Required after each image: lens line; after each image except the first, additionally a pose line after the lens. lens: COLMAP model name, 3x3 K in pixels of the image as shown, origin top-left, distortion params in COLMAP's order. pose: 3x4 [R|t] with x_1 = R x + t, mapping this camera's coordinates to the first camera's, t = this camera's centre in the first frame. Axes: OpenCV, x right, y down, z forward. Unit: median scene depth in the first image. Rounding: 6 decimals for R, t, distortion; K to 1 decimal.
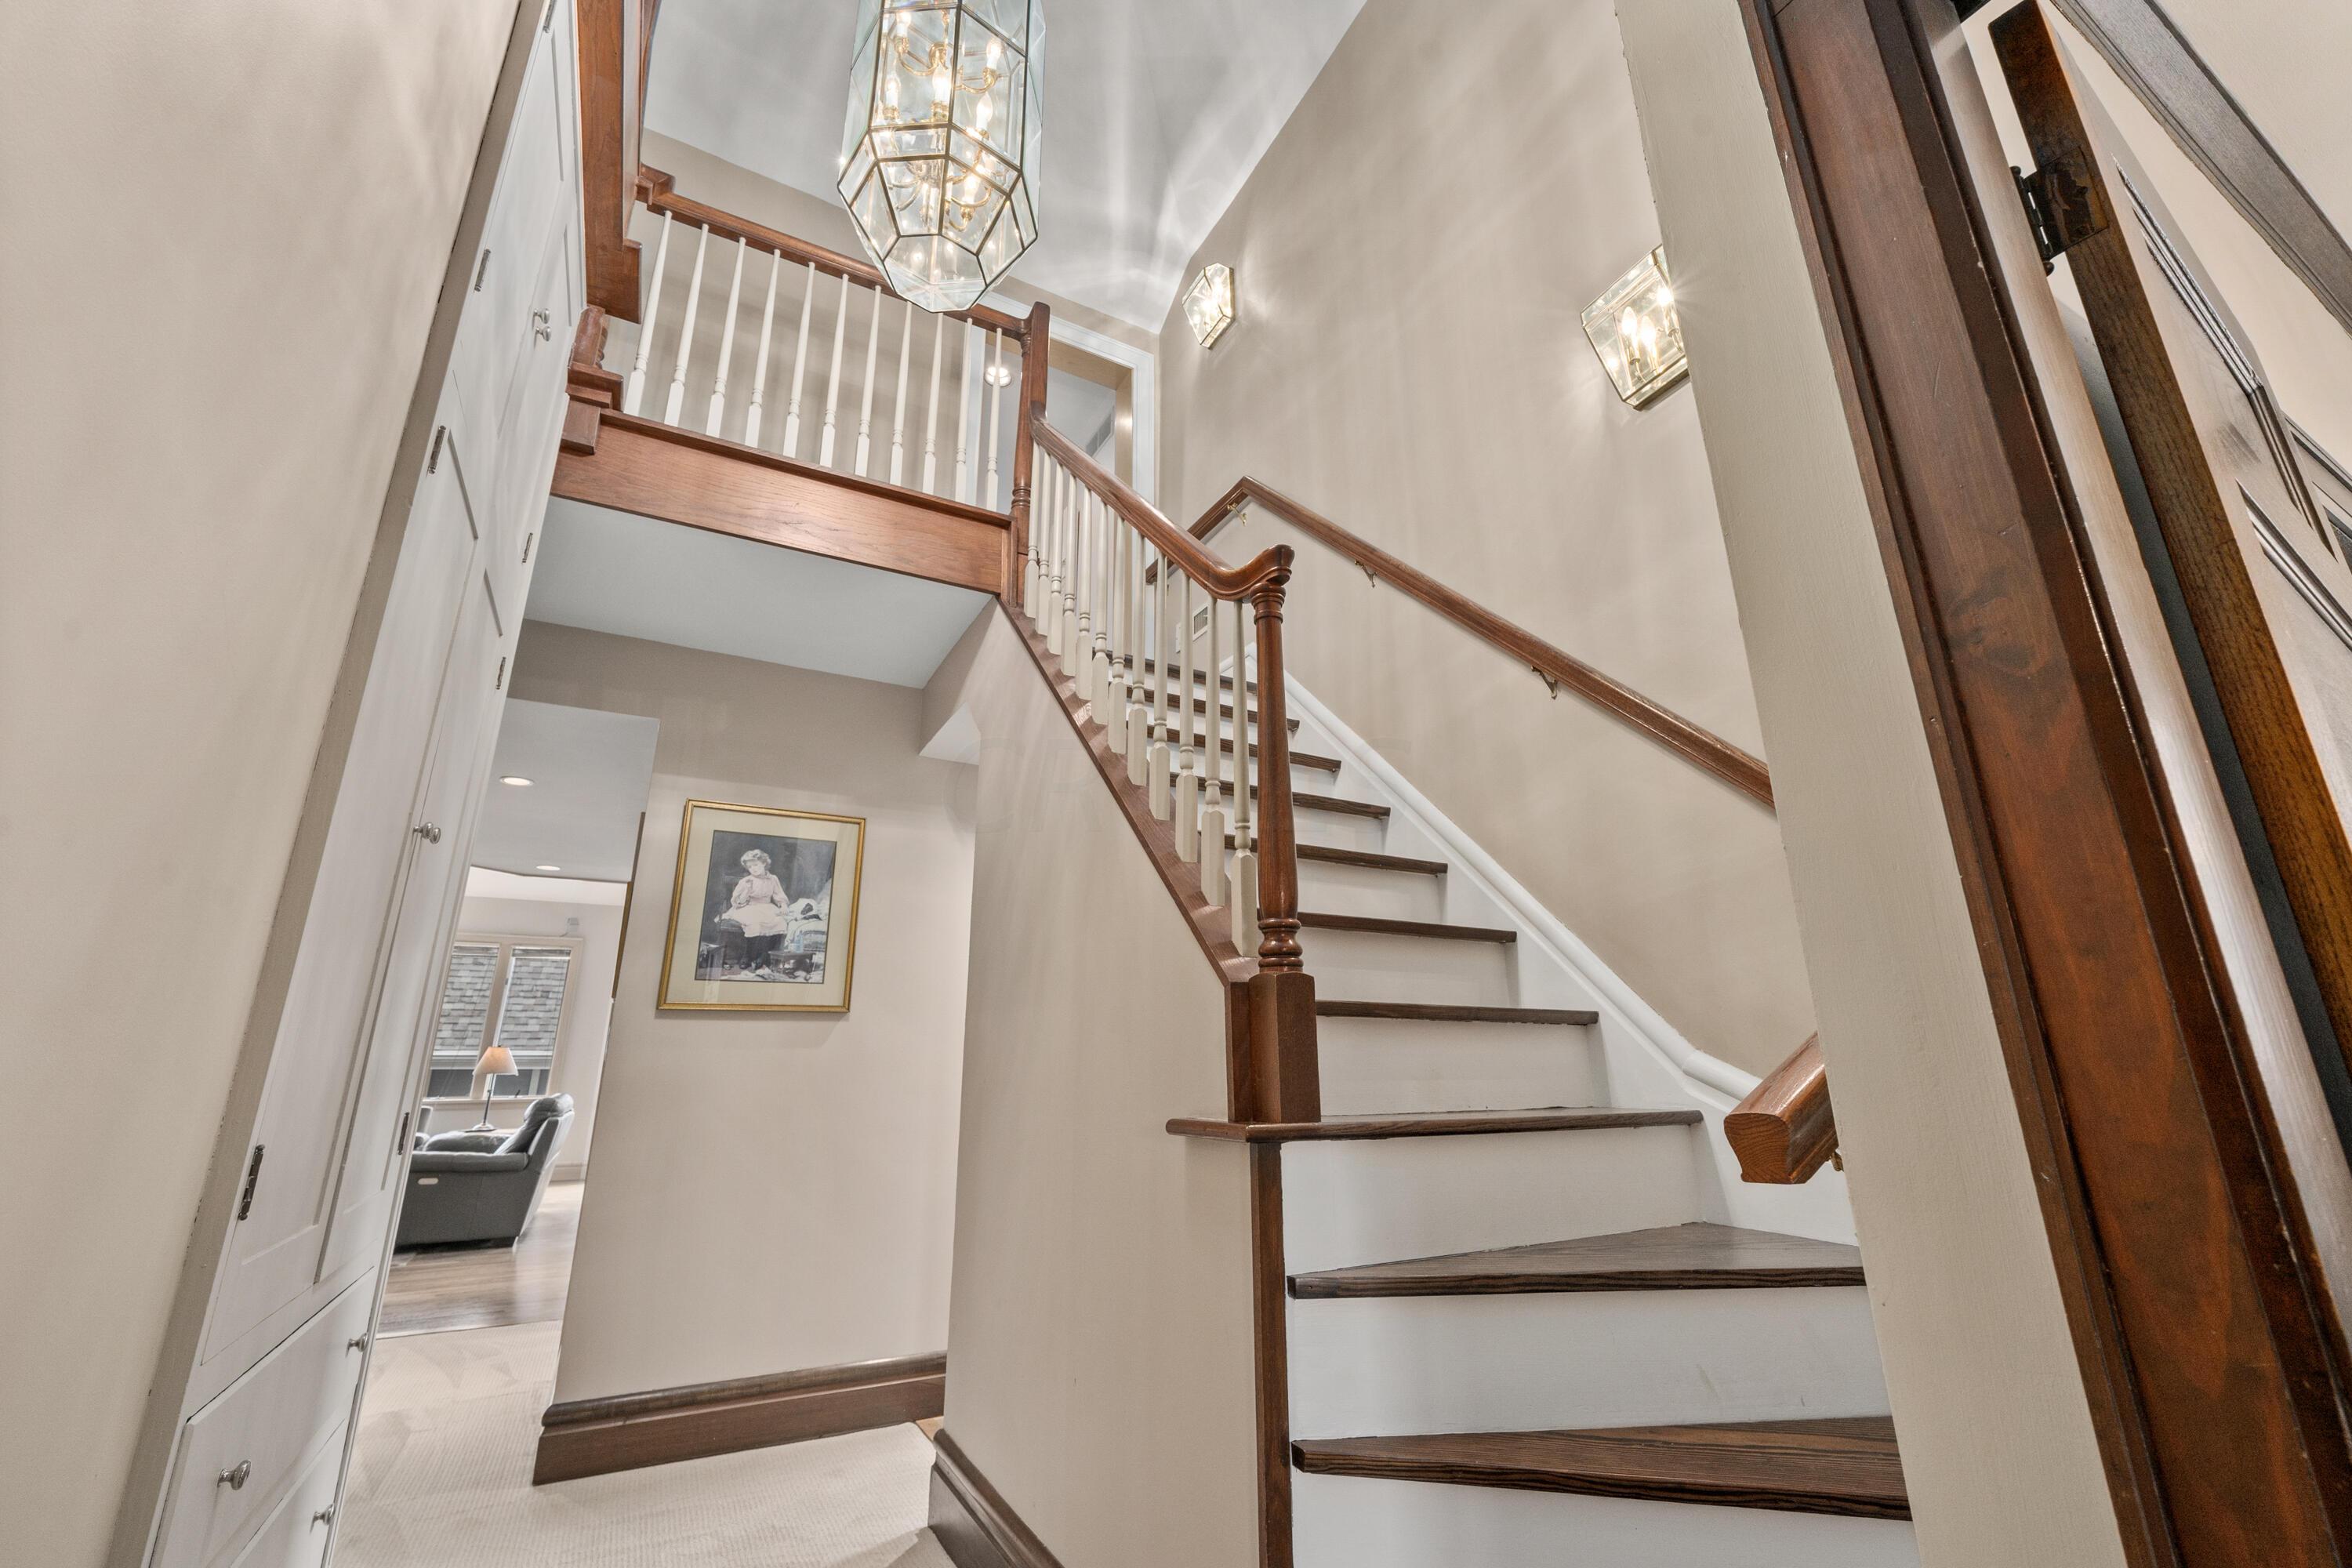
lens RADIAL K [[948.9, 0, 1180.0], [0, 948.9, 769.7], [0, 0, 1]] dist [0.001112, 0.000106]
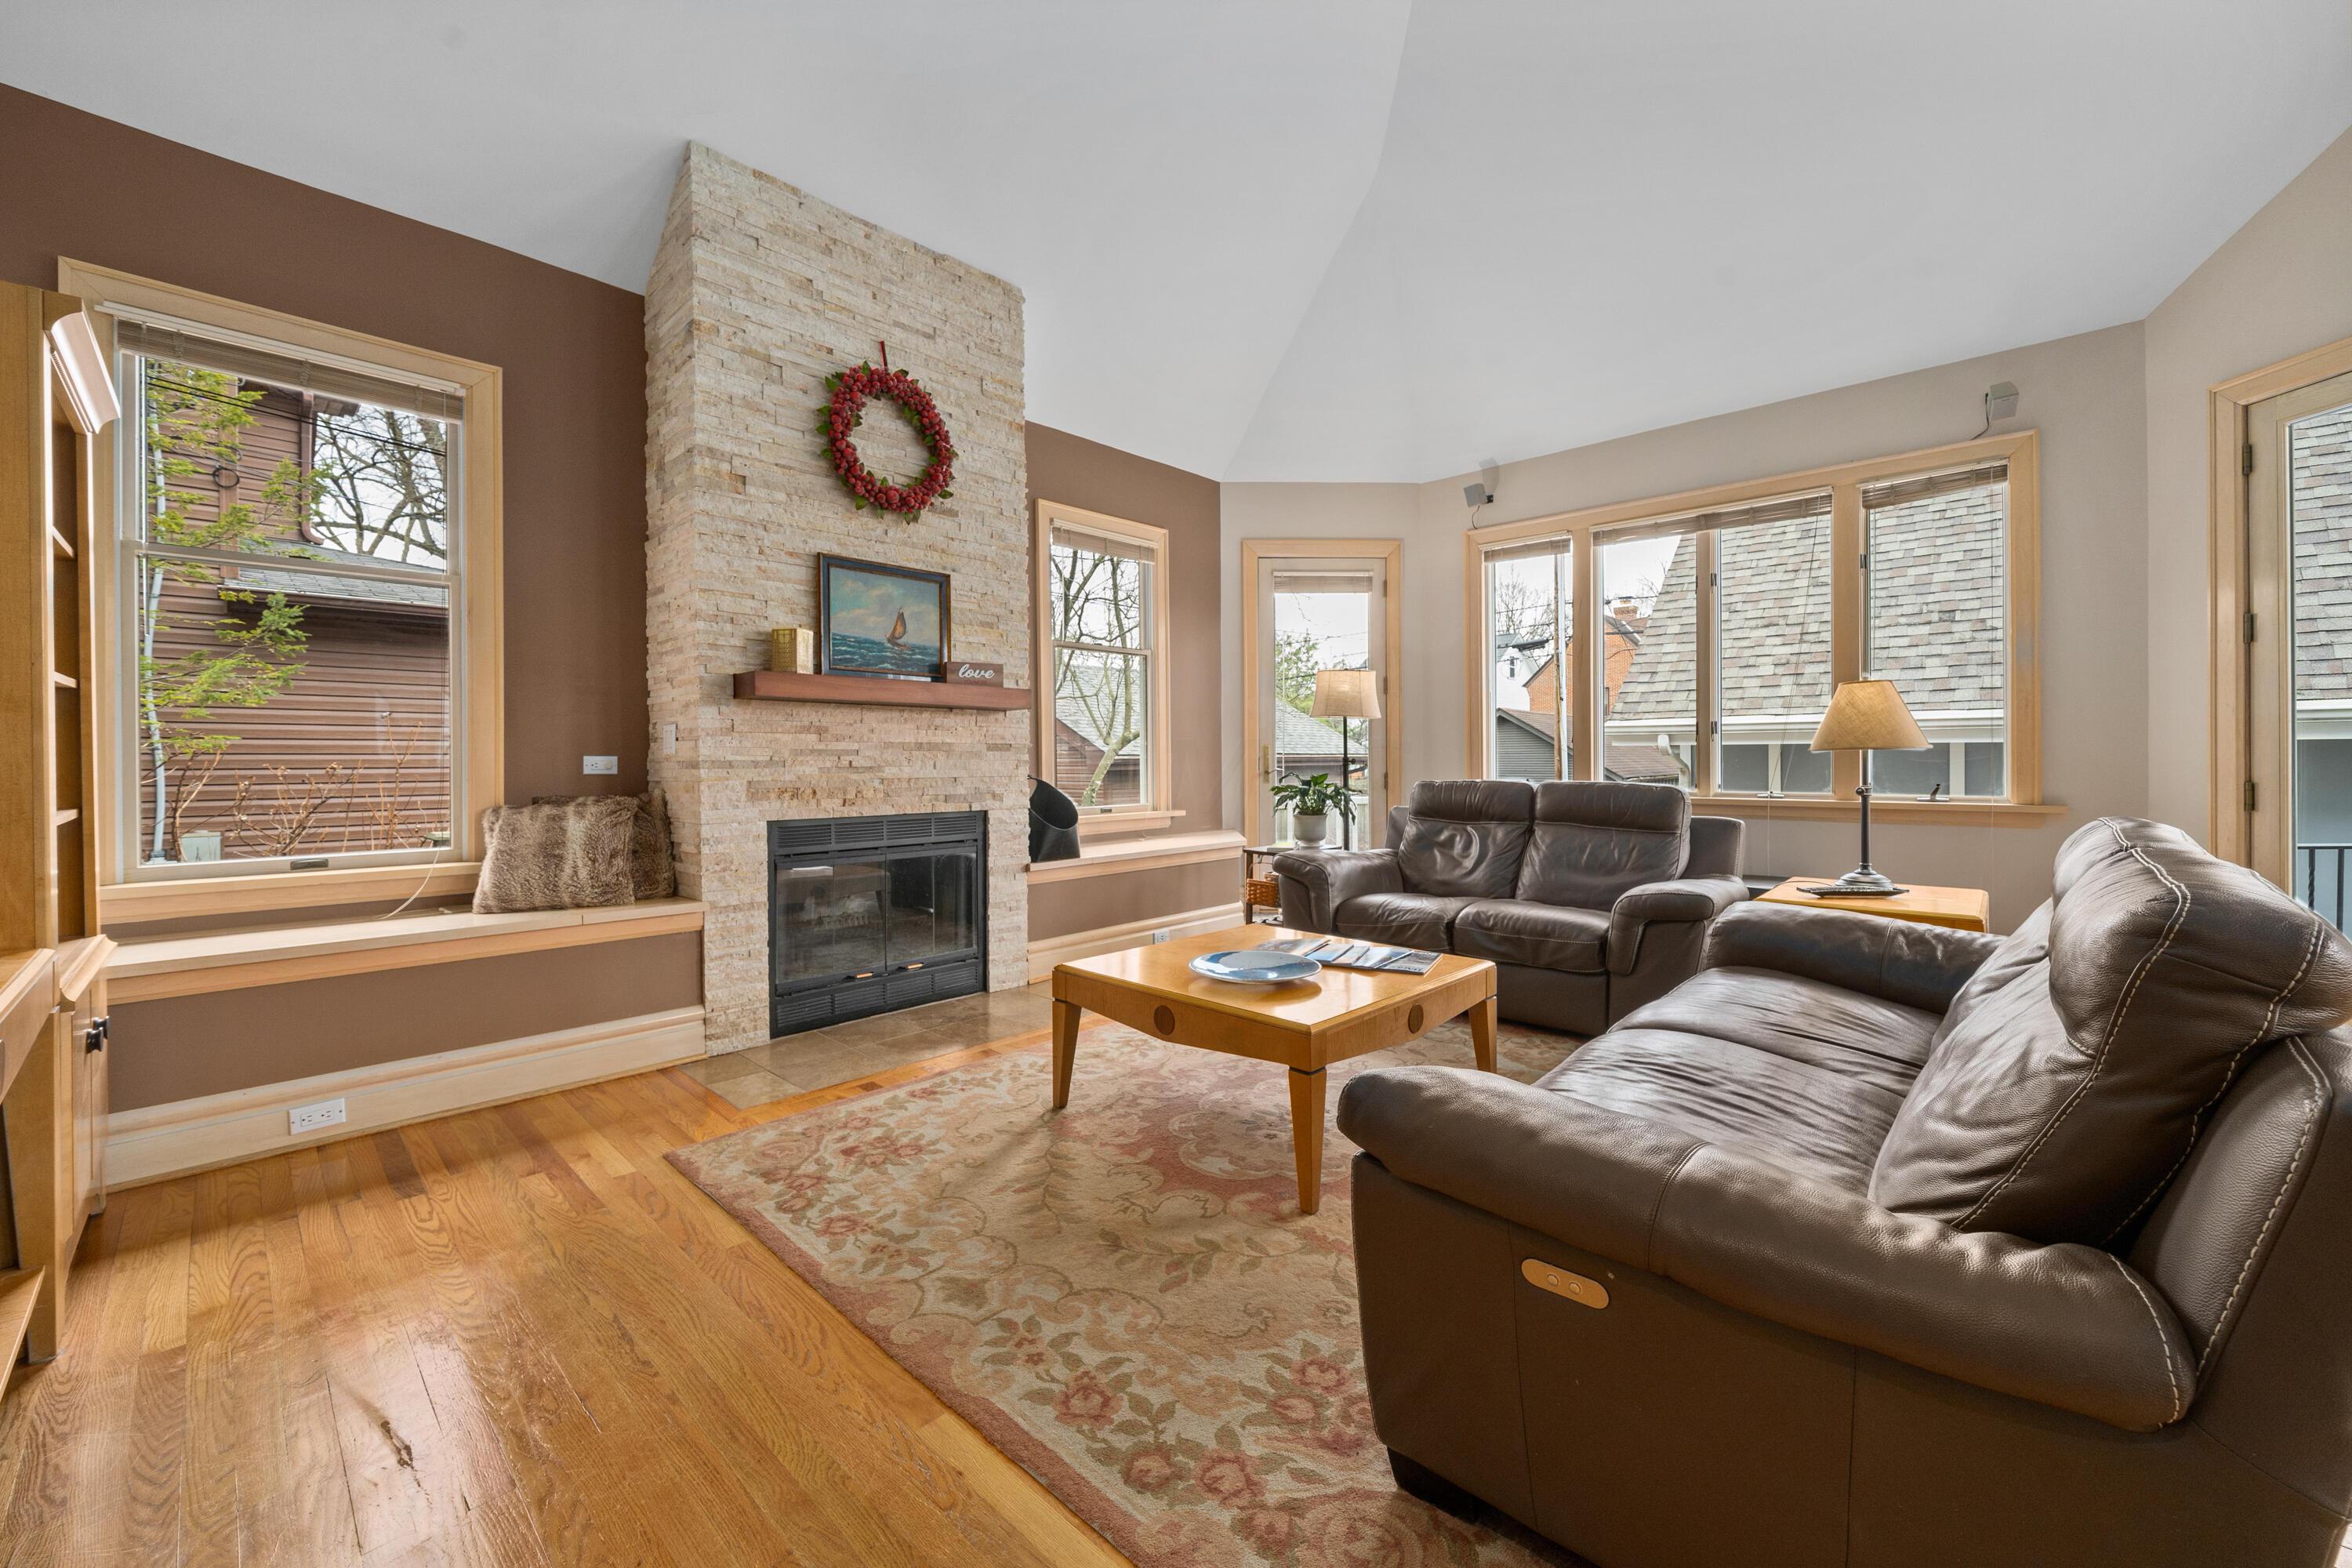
lens RADIAL K [[918.3, 0, 1174.1], [0, 918.3, 761.2], [0, 0, 1]] dist [-0.003055, -0.000103]
pose [[0.301443, 0.008599, -0.953445, -0.304175], [0.283537, 0.953915, 0.098246, 0.142825], [0.910351, -0.299953, 0.285113, 0.425245]]
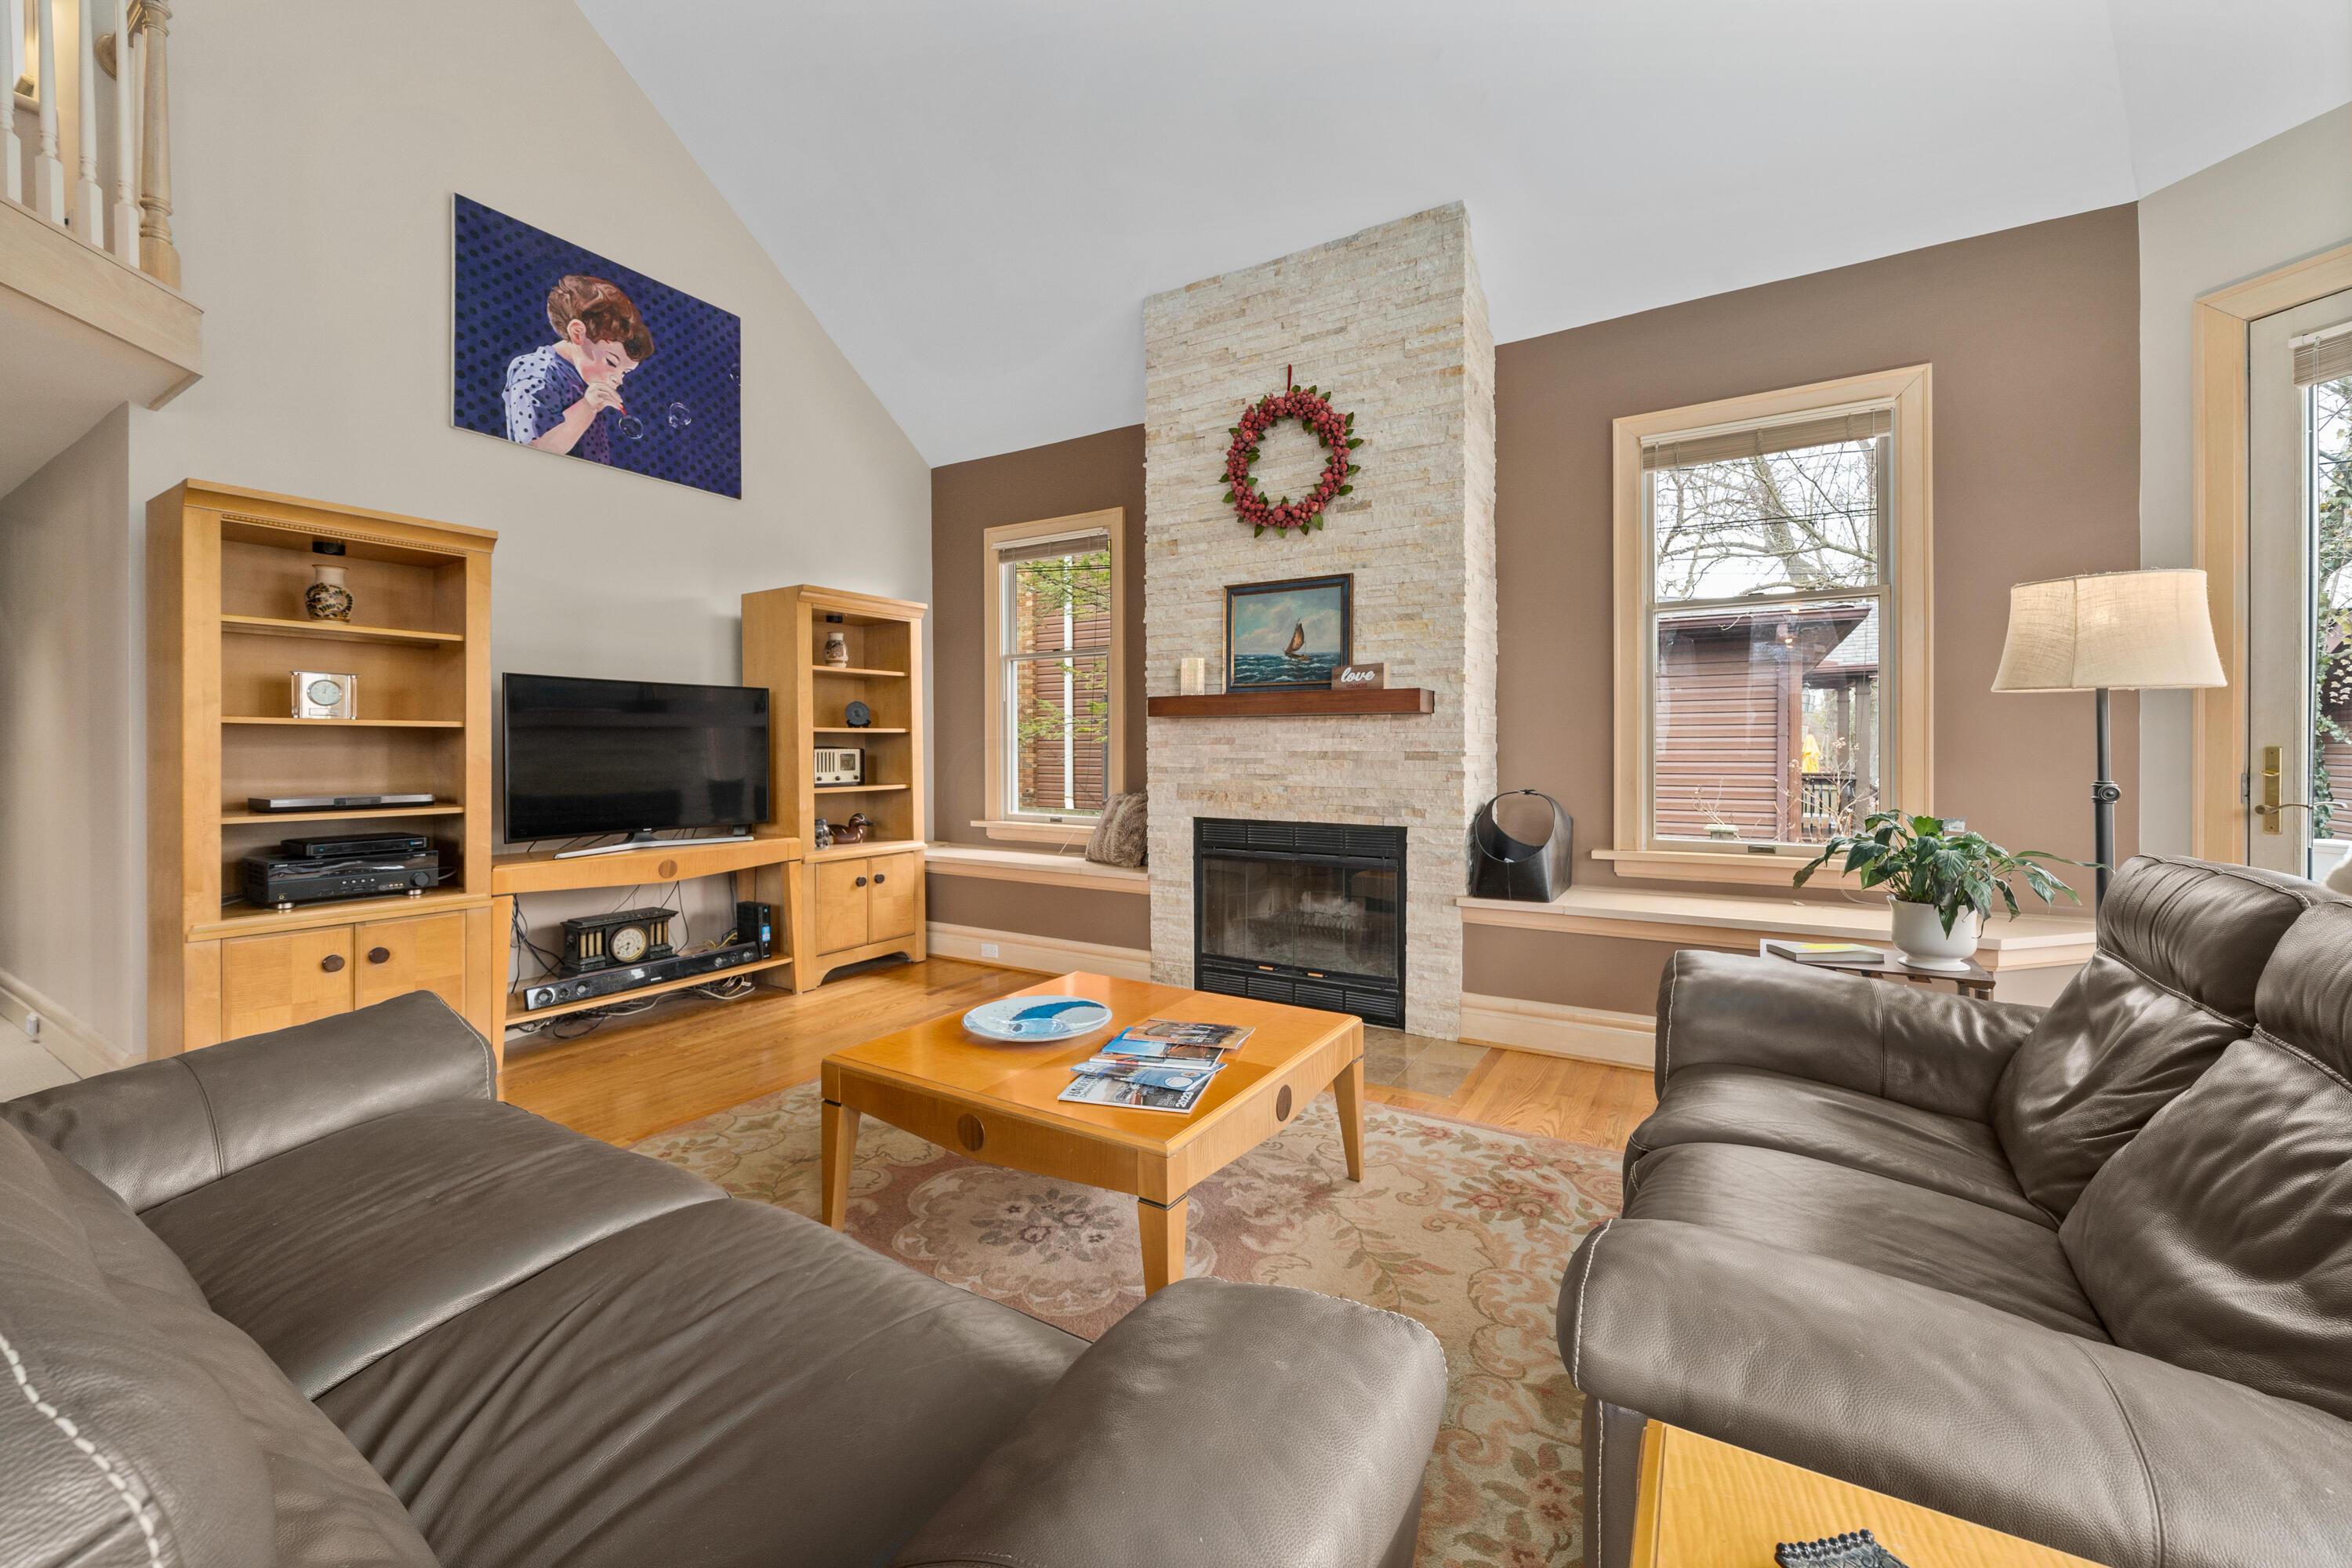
lens RADIAL K [[923.4, 0, 1171.0], [0, 923.4, 755.5], [0, 0, 1]] dist [-0.000831, -0.000165]
pose [[-0.870401, 0.012777, -0.492177, -0.426313], [0.152761, 0.957336, -0.245301, 0.210225], [0.468044, -0.288696, -0.835218, 0.663906]]
